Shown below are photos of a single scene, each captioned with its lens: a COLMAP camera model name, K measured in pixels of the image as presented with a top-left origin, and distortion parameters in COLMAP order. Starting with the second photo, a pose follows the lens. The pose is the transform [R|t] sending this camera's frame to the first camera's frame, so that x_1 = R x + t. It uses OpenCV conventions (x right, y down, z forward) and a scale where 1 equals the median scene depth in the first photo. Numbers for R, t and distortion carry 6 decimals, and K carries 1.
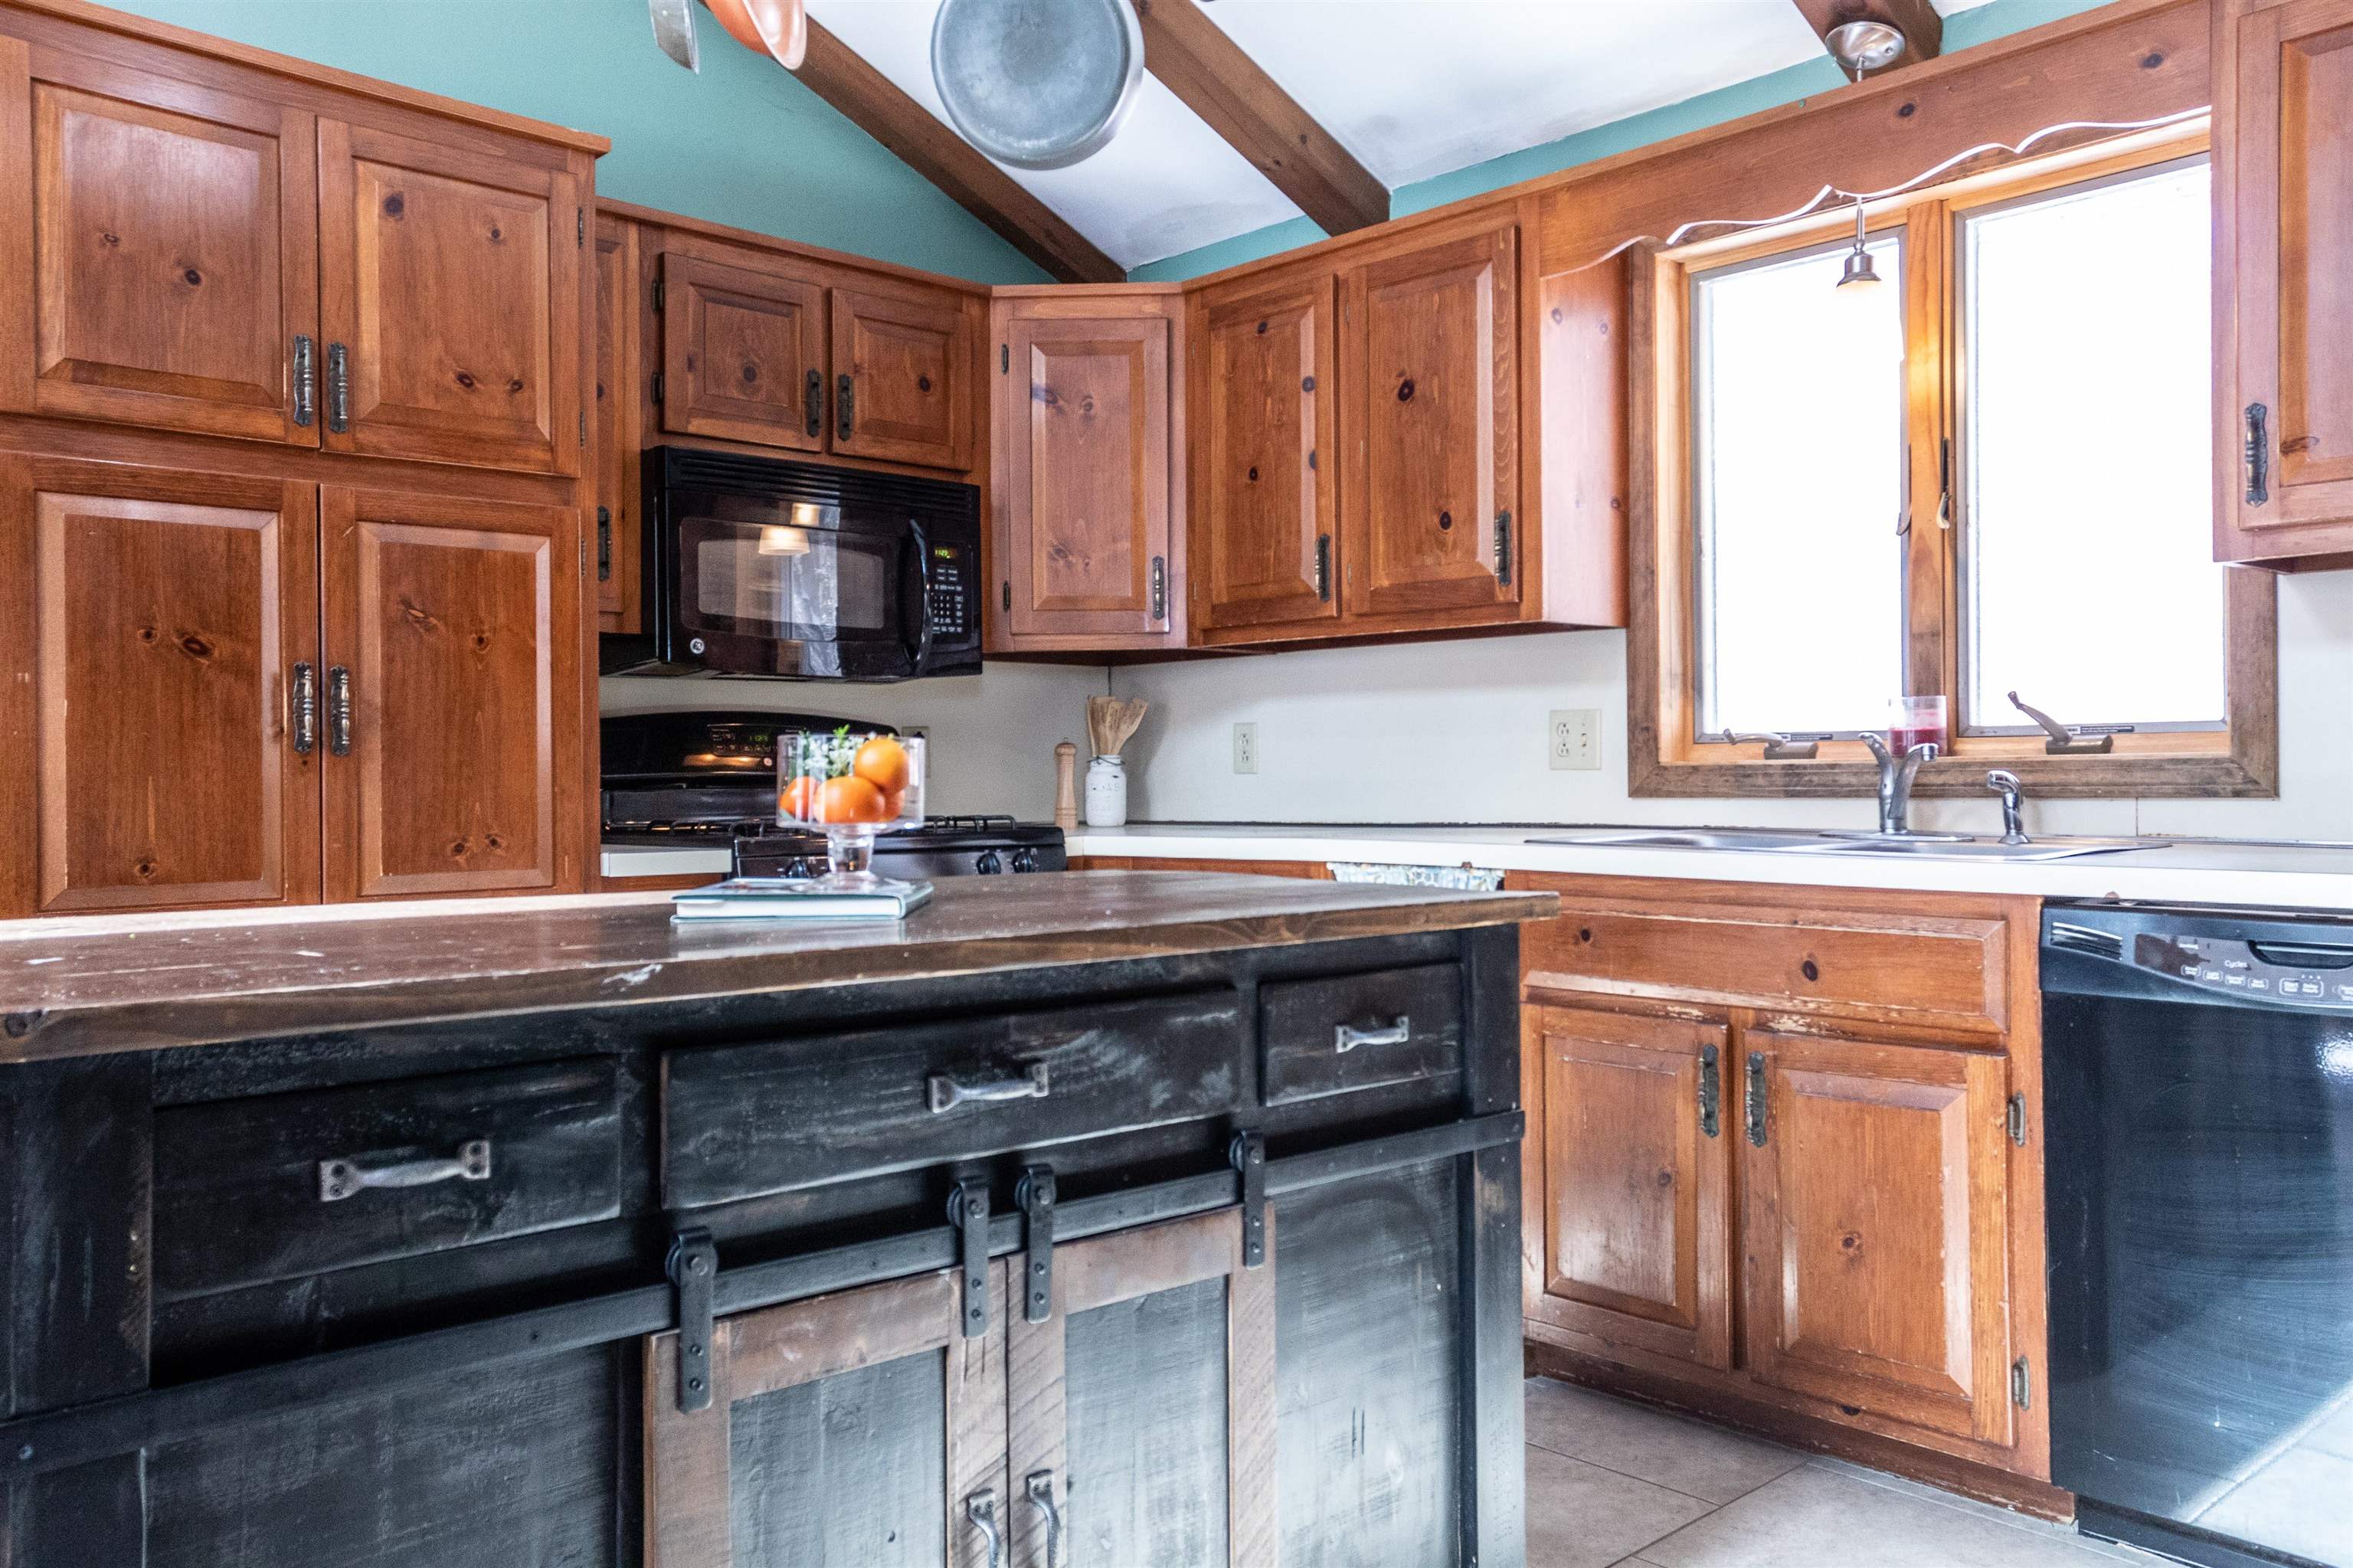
lens RADIAL K [[1864.5, 0, 1174.9], [0, 1864.5, 752.5], [0, 0, 1]] dist [0.000914, 0.074158]
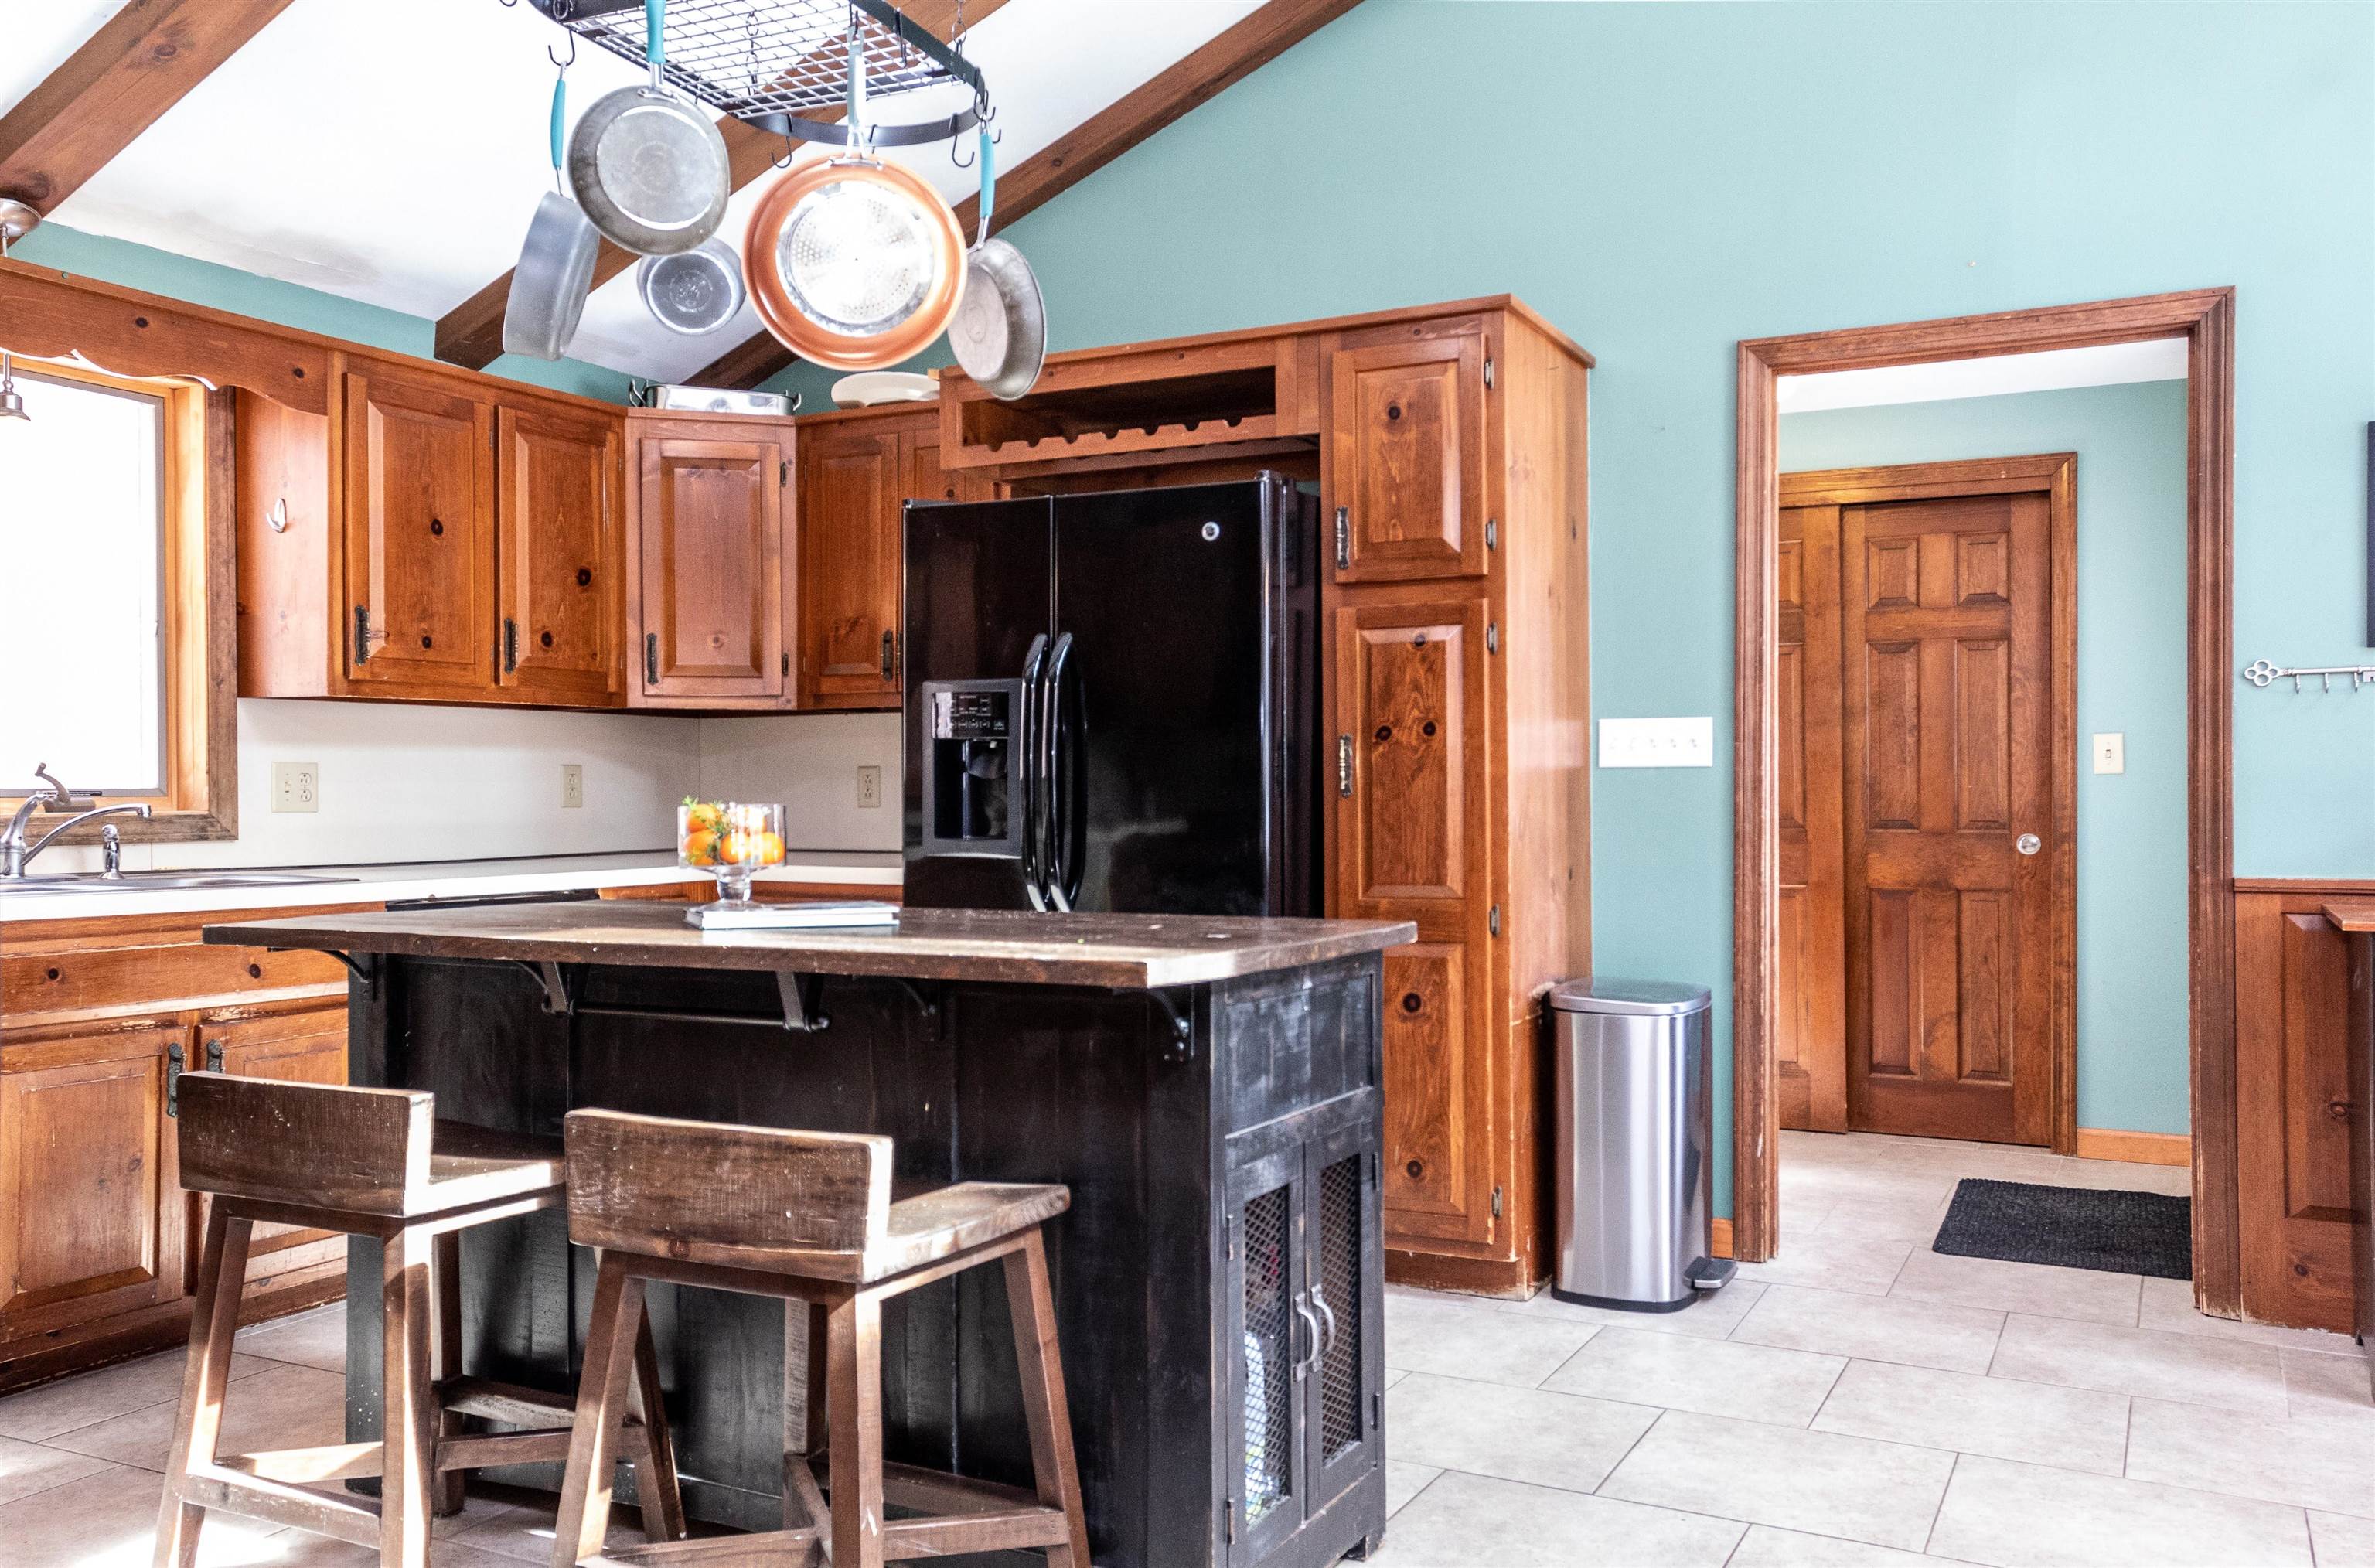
lens RADIAL K [[1787.0, 0, 1267.6], [0, 1787.0, 794.1], [0, 0, 1]] dist [0.005125, 0.005733]
pose [[-0.360564, 0.009423, 0.932687, -0.963030], [-0.006548, 0.999899, -0.012633, -0.000898], [-0.932711, -0.010663, -0.360466, 0.654499]]
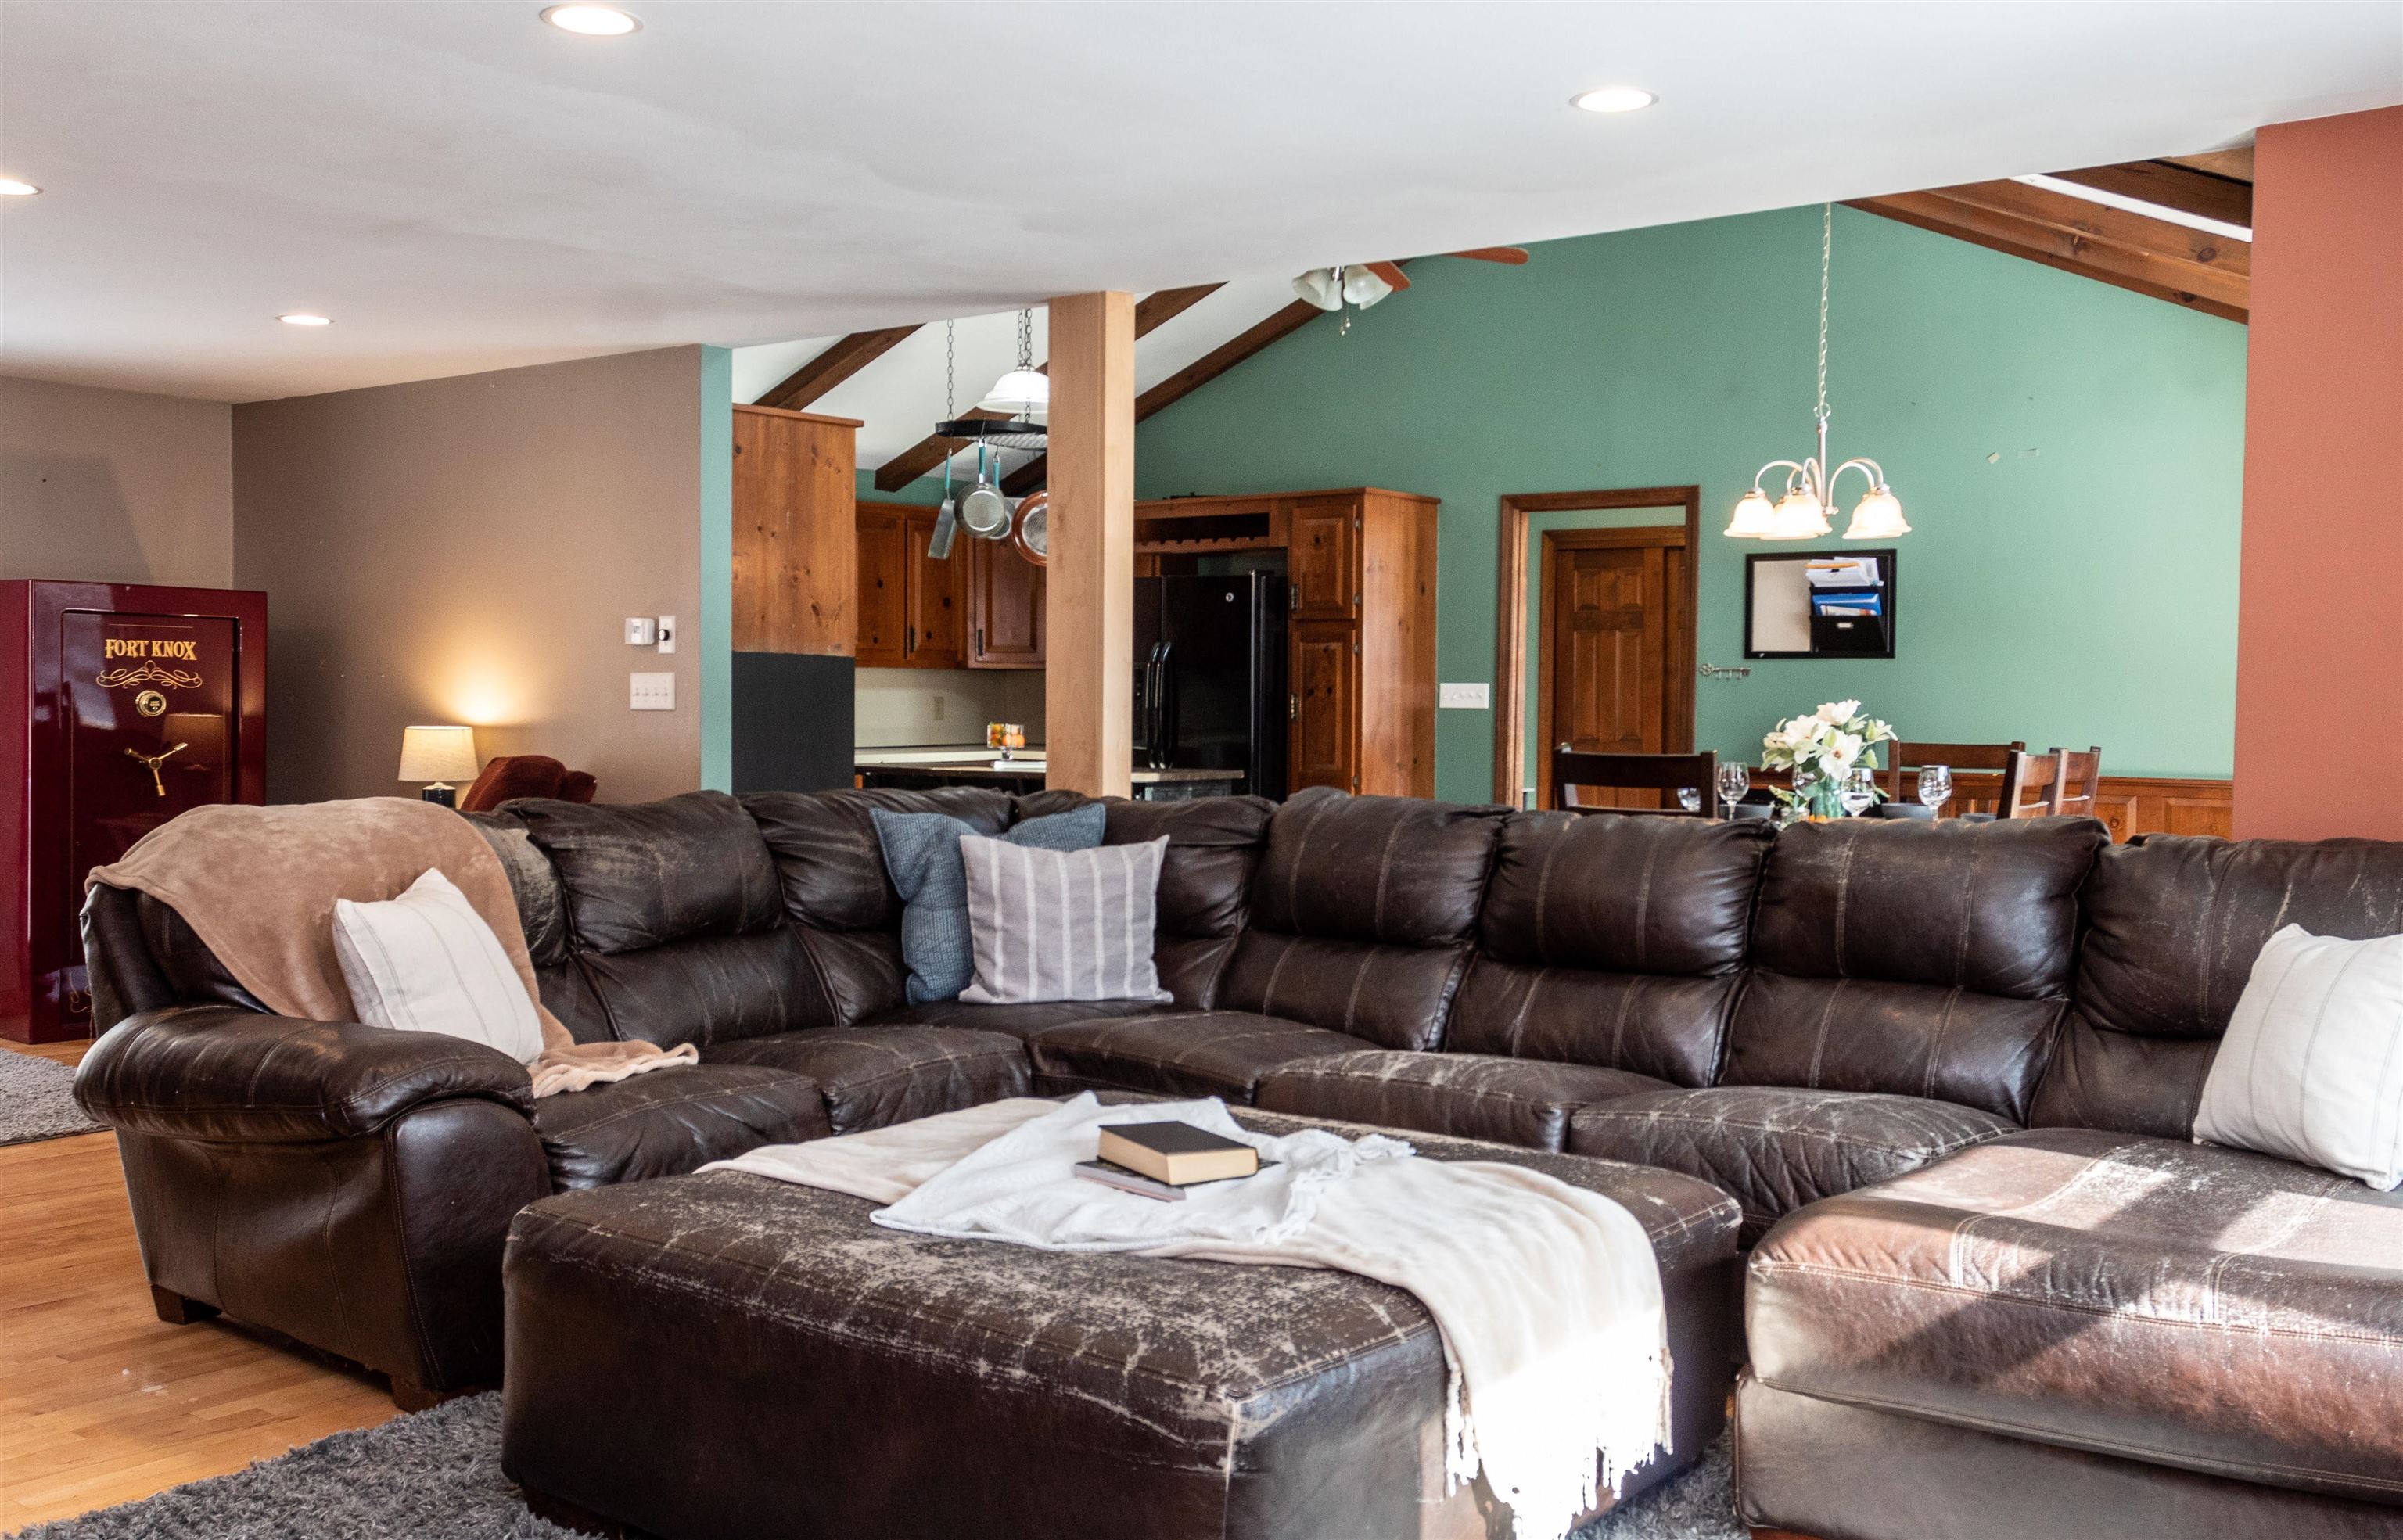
lens RADIAL K [[2262.8, 0, 1274.5], [0, 2262.8, 771.8], [0, 0, 1]] dist [-0.022415, 0.073738]
pose [[-0.167103, -0.027896, 0.985545, -2.982311], [-0.018704, 0.999509, 0.025120, -0.023662], [-0.985762, -0.014236, -0.167543, 0.733667]]
